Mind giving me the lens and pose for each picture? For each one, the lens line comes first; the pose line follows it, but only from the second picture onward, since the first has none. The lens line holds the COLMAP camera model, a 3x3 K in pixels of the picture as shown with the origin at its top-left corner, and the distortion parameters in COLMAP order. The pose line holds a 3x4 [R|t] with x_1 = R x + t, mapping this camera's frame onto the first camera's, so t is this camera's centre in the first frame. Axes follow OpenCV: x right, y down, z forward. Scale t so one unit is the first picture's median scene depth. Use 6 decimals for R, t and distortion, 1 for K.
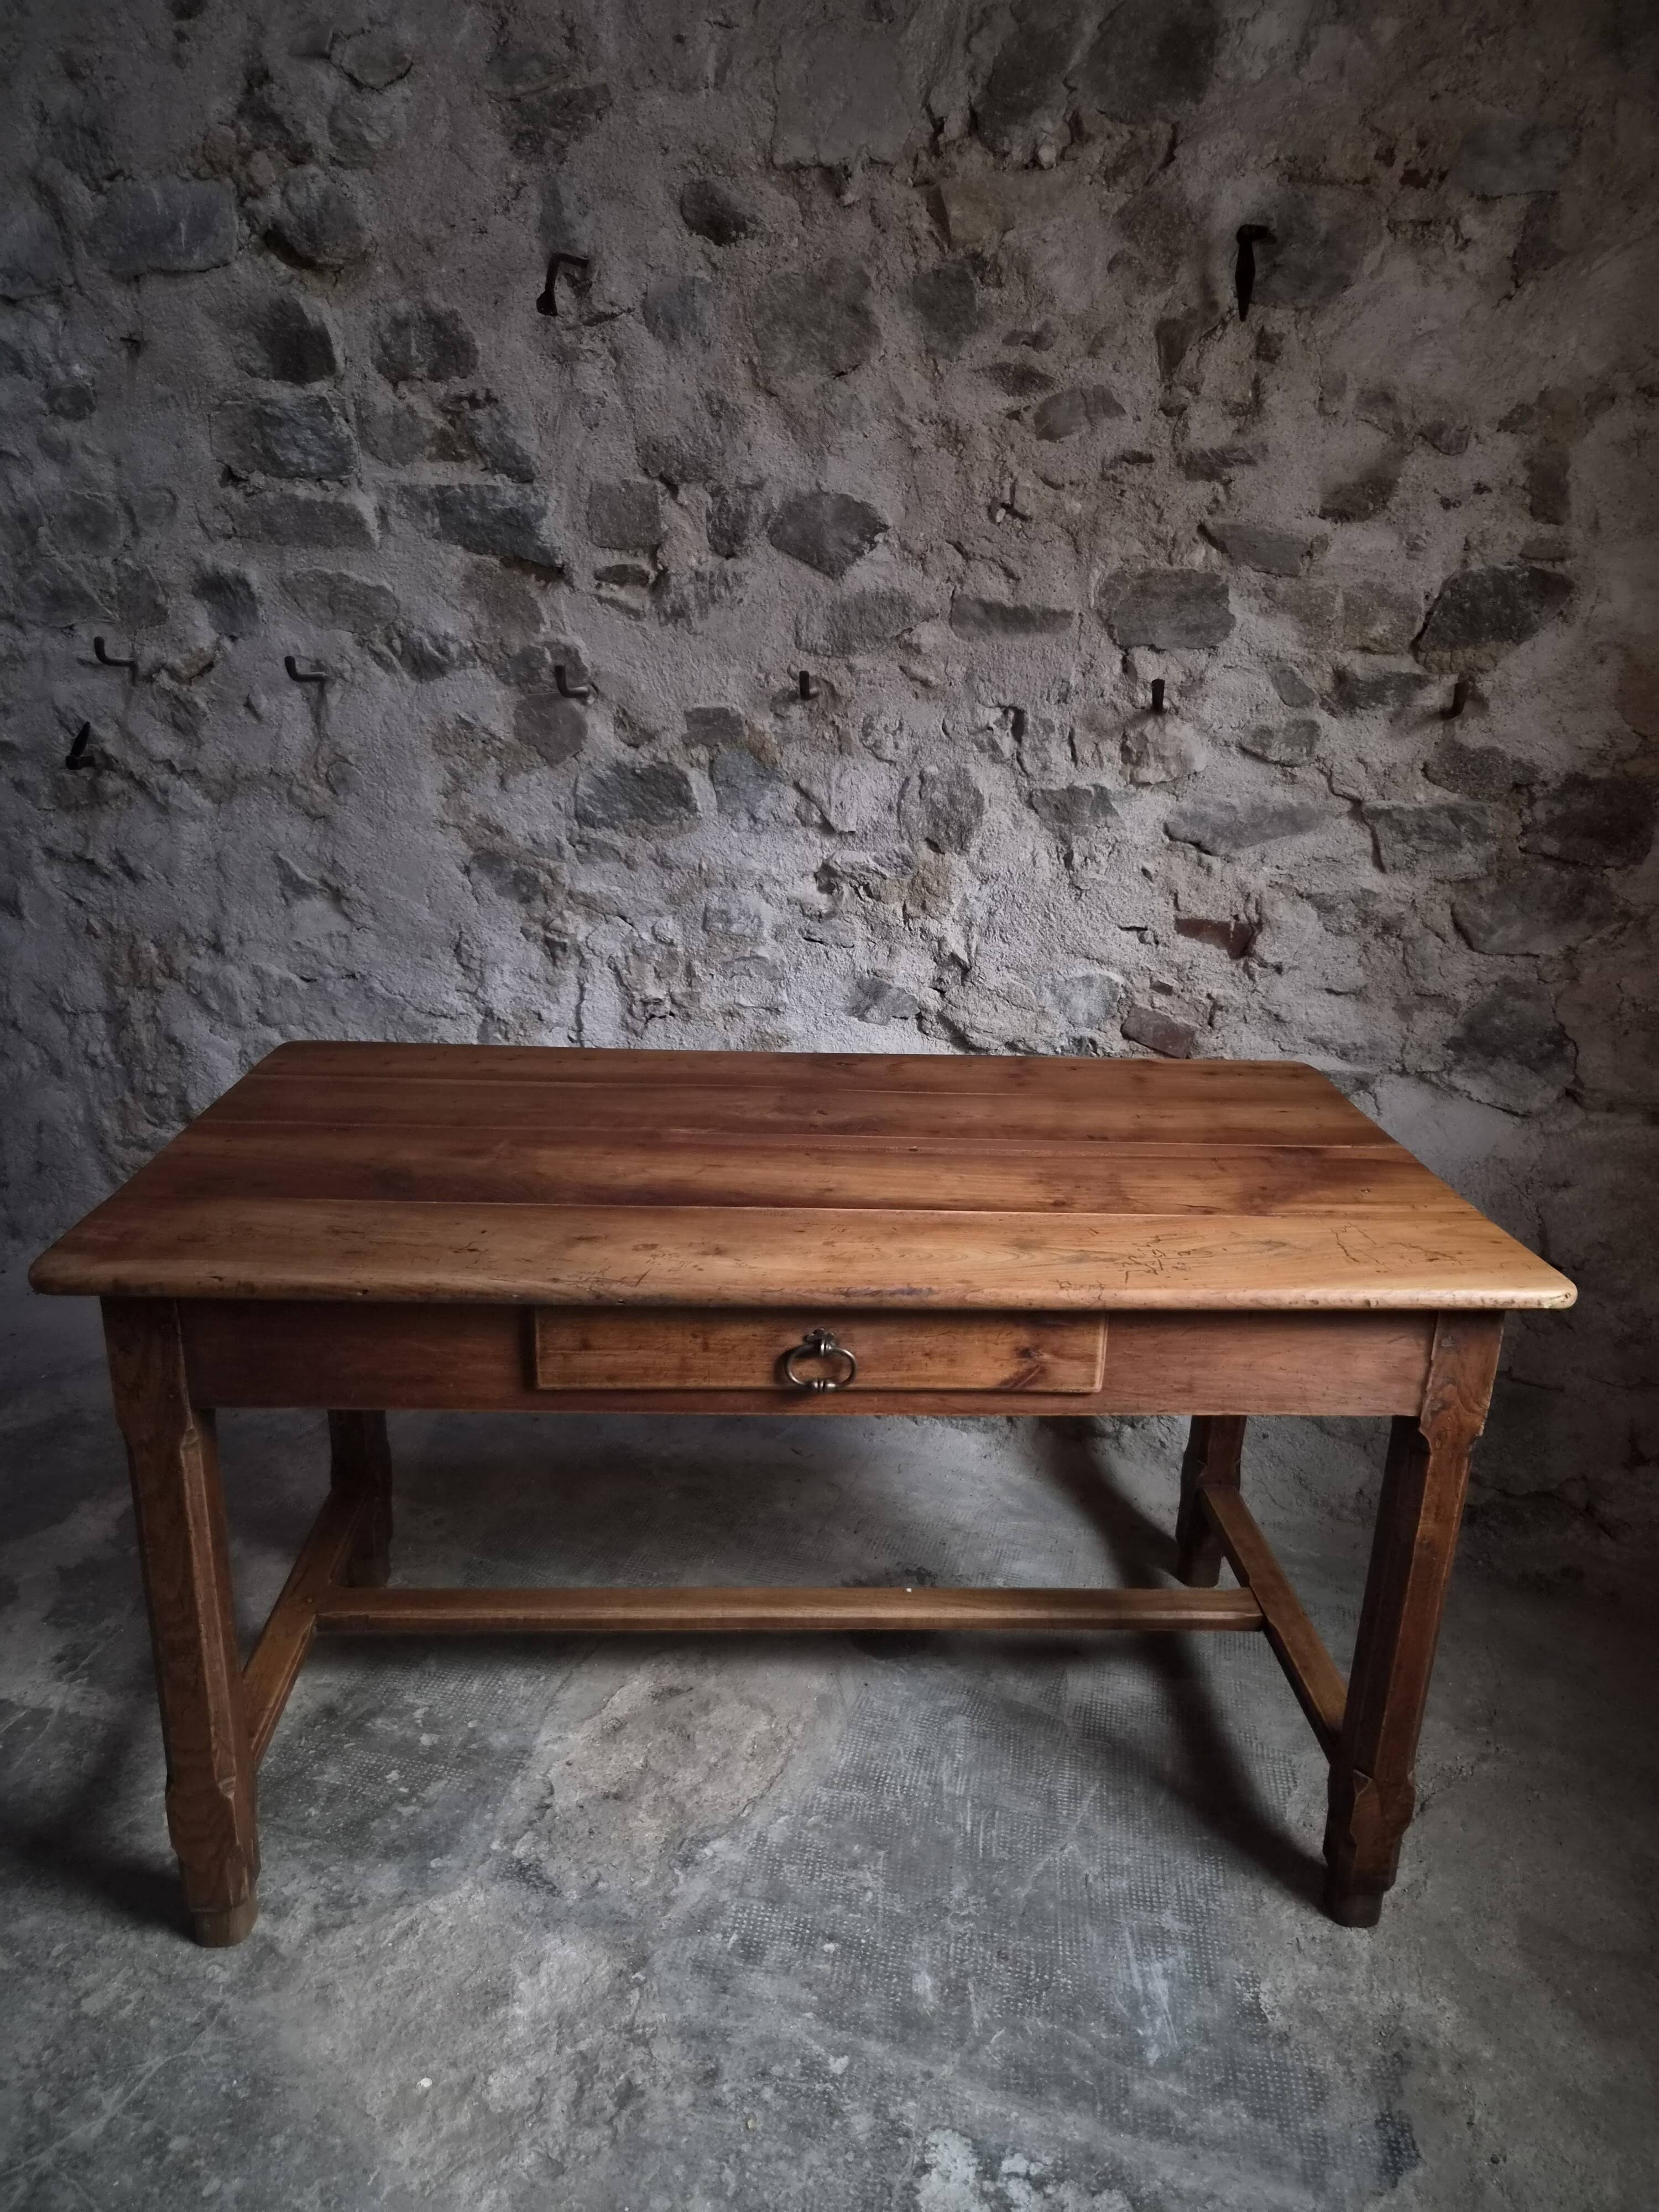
lens RADIAL K [[1481.0, 0, 857.2], [0, 1481.0, 1108.7], [0, 0, 1]] dist [0.069141, -0.054244]
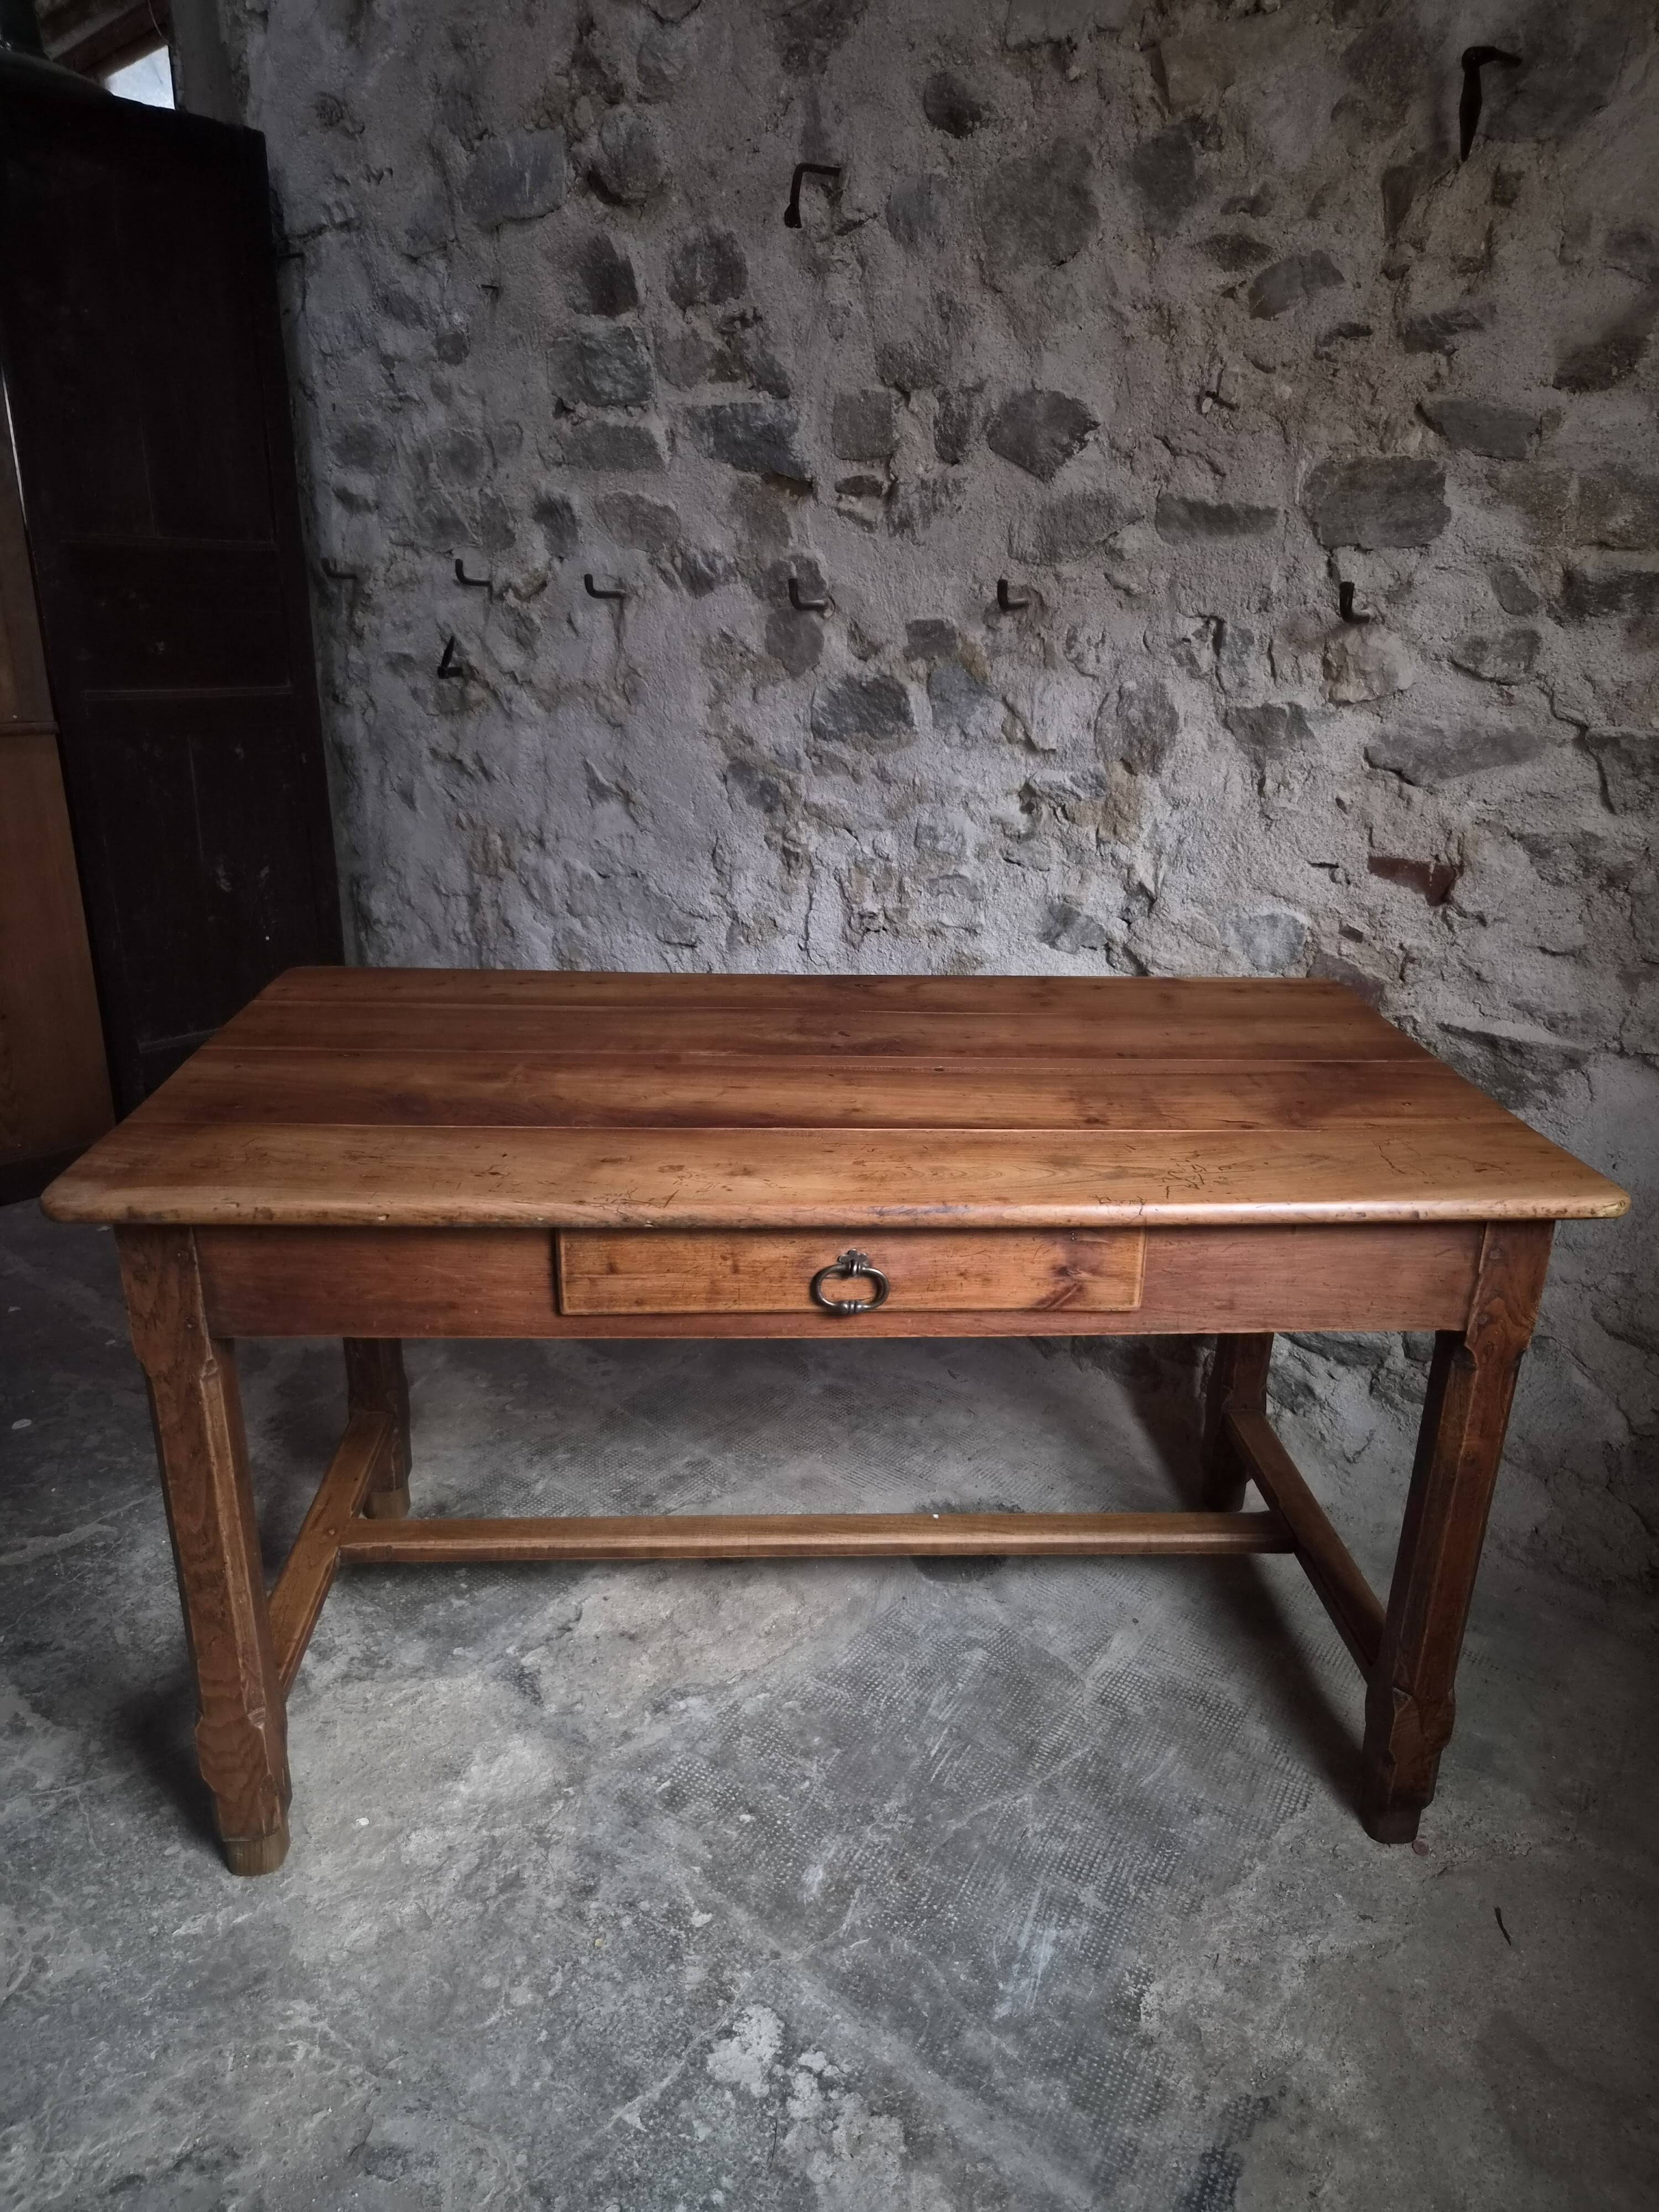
lens RADIAL K [[1482.6, 0, 854.2], [0, 1482.6, 1108.0], [0, 0, 1]] dist [0.069735, -0.055315]
pose [[0.931779, 0.116985, -0.343659, 0.249162], [-0.105426, 0.993056, 0.052200, 0.008144], [0.347379, -0.012408, 0.937643, 0.046057]]
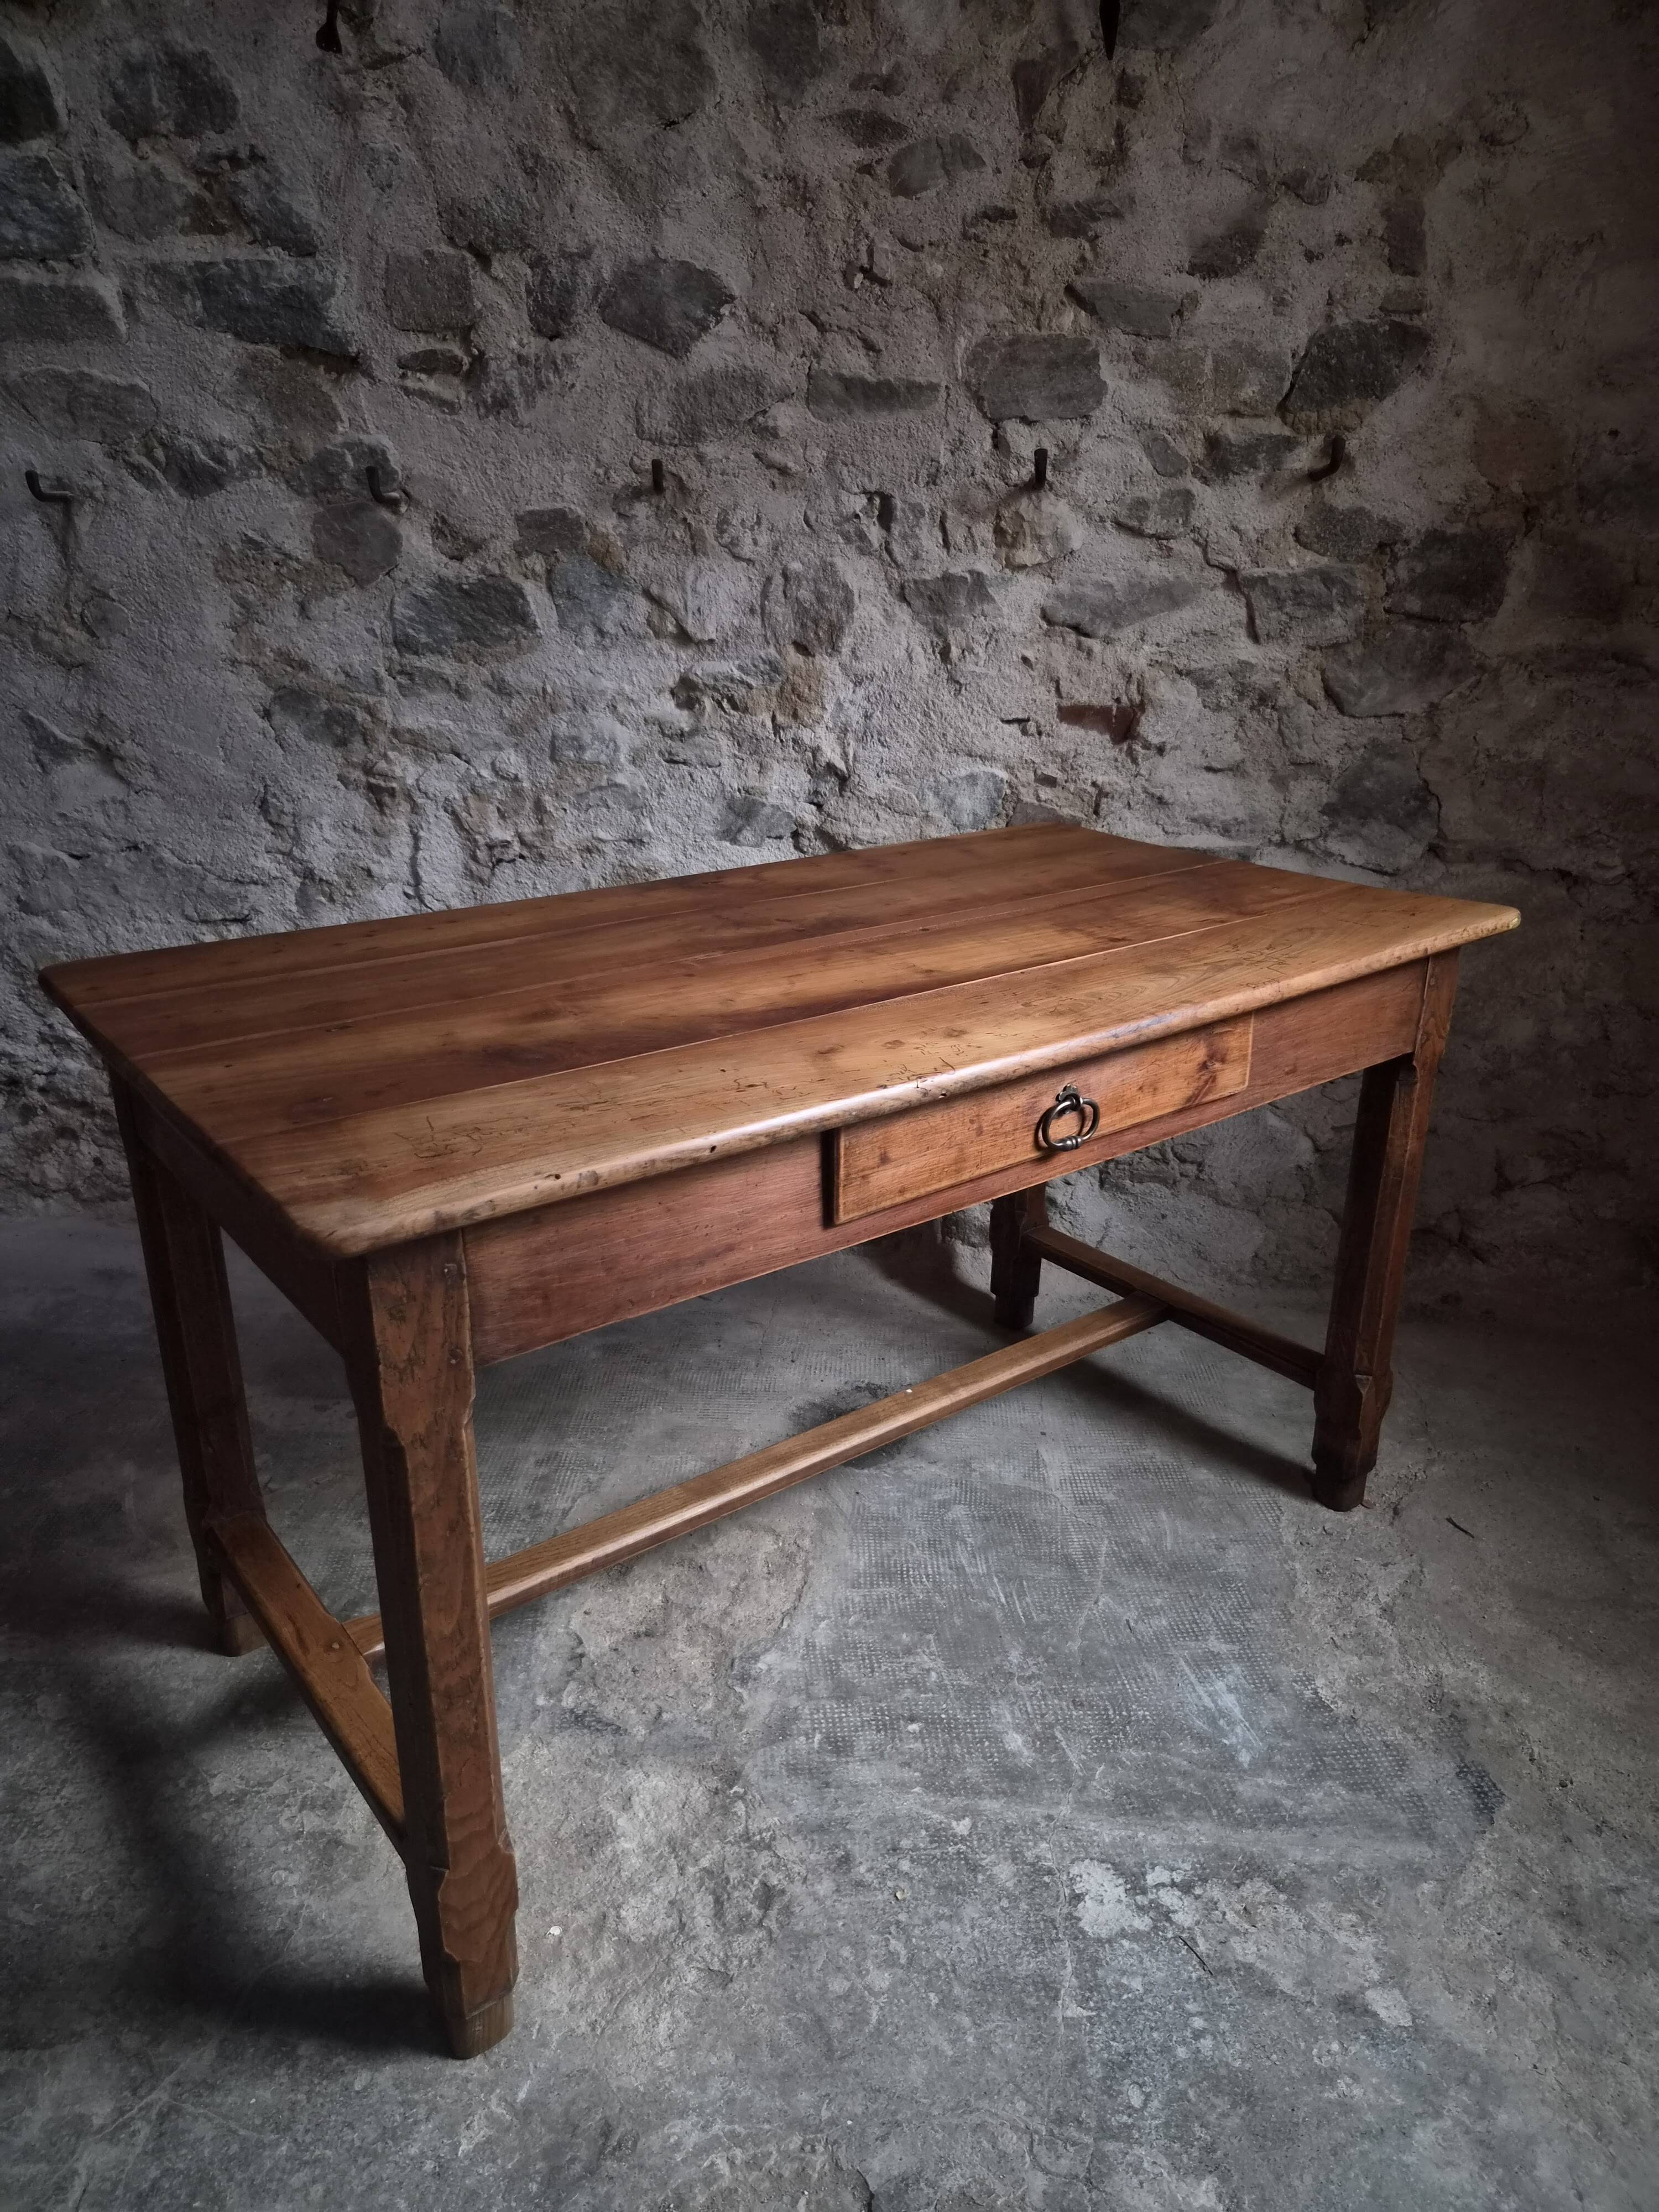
lens RADIAL K [[1483.7, 0, 819.7], [0, 1483.7, 1106.5], [0, 0, 1]] dist [0.065023, -0.049522]
pose [[0.974637, -0.108774, 0.195577, -0.163126], [0.097590, 0.993038, 0.065964, 0.055643], [-0.201391, -0.045204, 0.978467, 0.043364]]
